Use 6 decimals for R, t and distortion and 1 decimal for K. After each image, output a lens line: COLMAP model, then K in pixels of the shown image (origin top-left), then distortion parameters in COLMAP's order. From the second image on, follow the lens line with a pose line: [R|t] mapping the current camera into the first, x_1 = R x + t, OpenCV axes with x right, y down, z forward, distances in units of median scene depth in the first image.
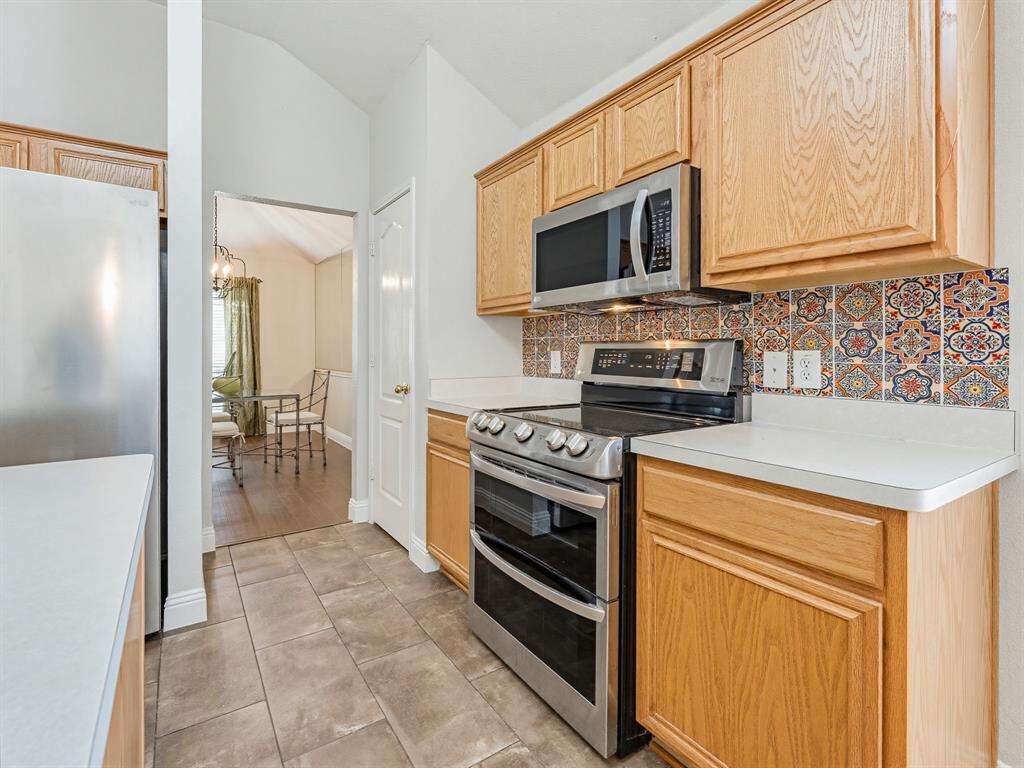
lens RADIAL K [[490.2, 0, 499.0], [0, 490.2, 351.5], [0, 0, 1]] dist [-0.000301, -0.002751]
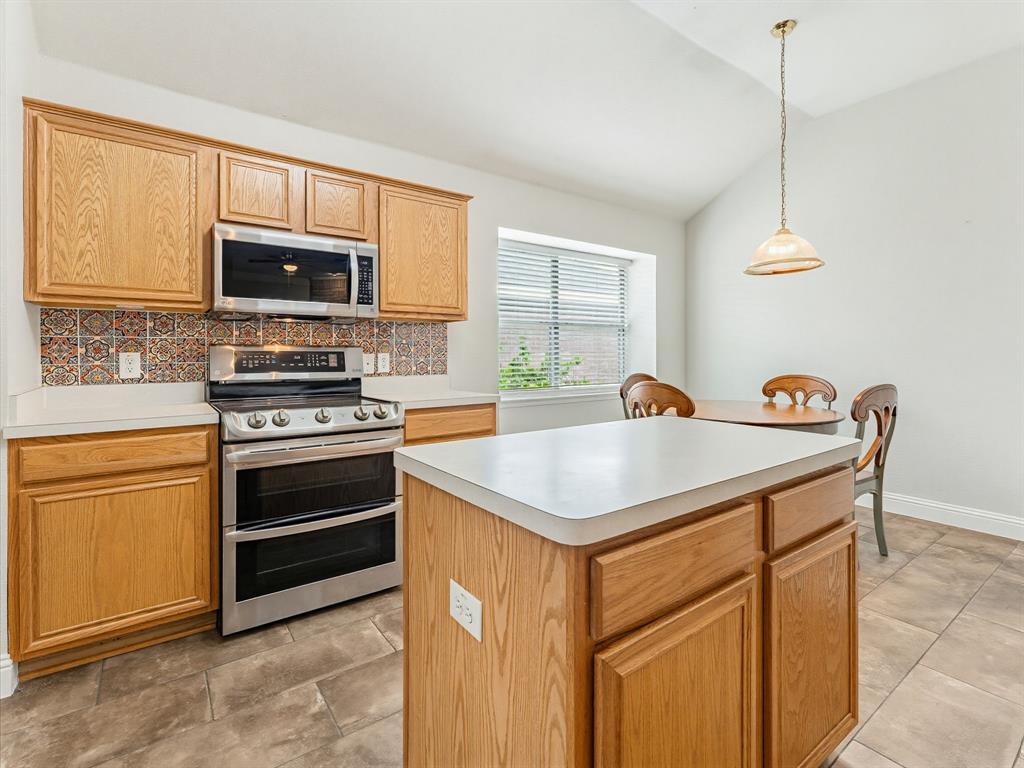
lens RADIAL K [[490.2, 0, 513.6], [0, 490.2, 354.1], [0, 0, 1]] dist [-0.000301, -0.002751]
pose [[-0.063334, 0.003328, 0.997987, -1.234416], [0.002184, 0.999993, -0.003196, 0.008445], [-0.997990, 0.001977, -0.063340, 0.559832]]
